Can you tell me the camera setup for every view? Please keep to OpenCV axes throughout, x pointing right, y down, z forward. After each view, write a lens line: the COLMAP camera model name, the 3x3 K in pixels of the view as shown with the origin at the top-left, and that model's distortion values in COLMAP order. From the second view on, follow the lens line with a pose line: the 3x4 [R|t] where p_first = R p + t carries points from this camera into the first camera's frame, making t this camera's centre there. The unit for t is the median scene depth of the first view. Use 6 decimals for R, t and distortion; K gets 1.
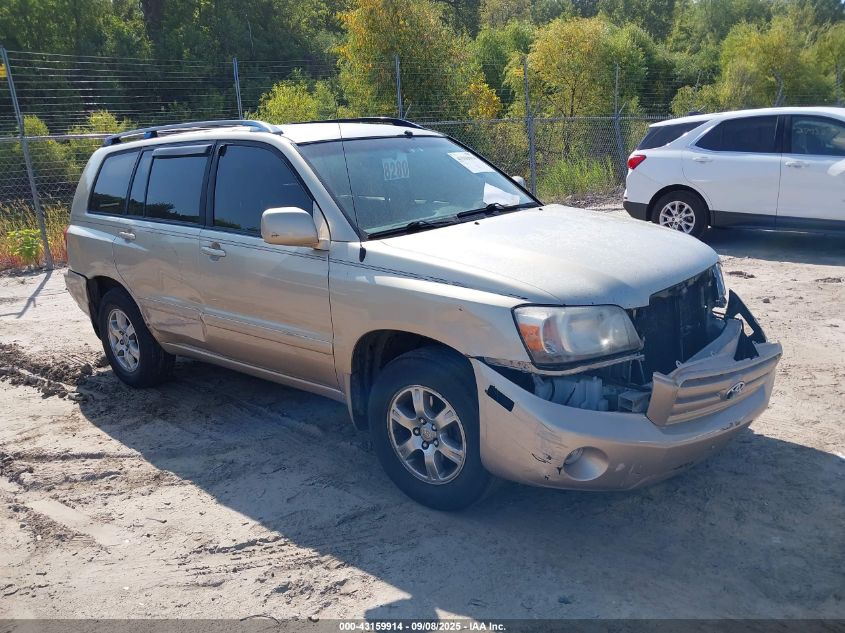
lens RADIAL K [[771.1, 0, 424.3], [0, 771.1, 313.5], [0, 0, 1]] dist [0.003341, 0.021055]
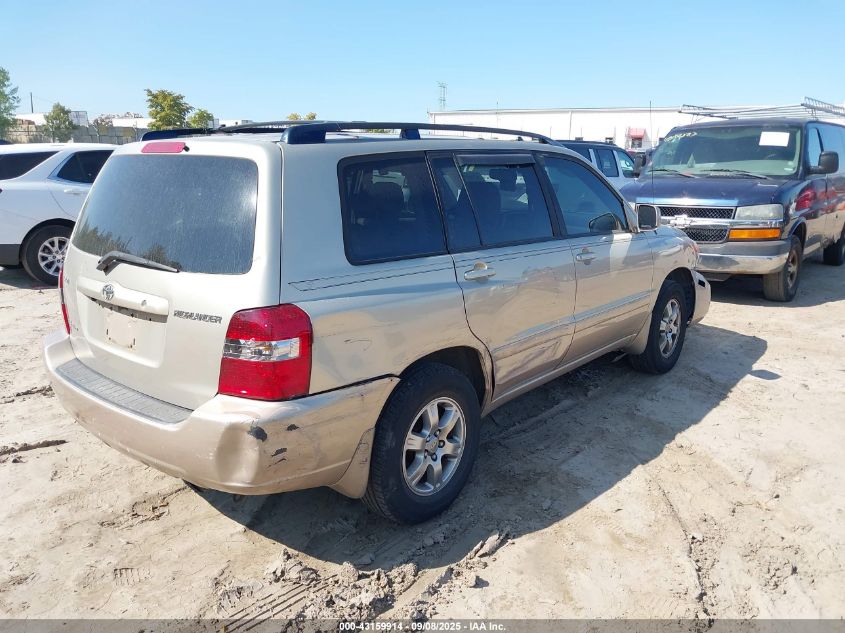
lens RADIAL K [[771.1, 0, 424.3], [0, 771.1, 313.5], [0, 0, 1]] dist [0.003341, 0.021055]
pose [[-0.137539, -0.153957, 0.978458, -1.146706], [0.218103, 0.958893, 0.181537, -0.223708], [-0.966185, 0.238373, -0.098307, 1.186673]]
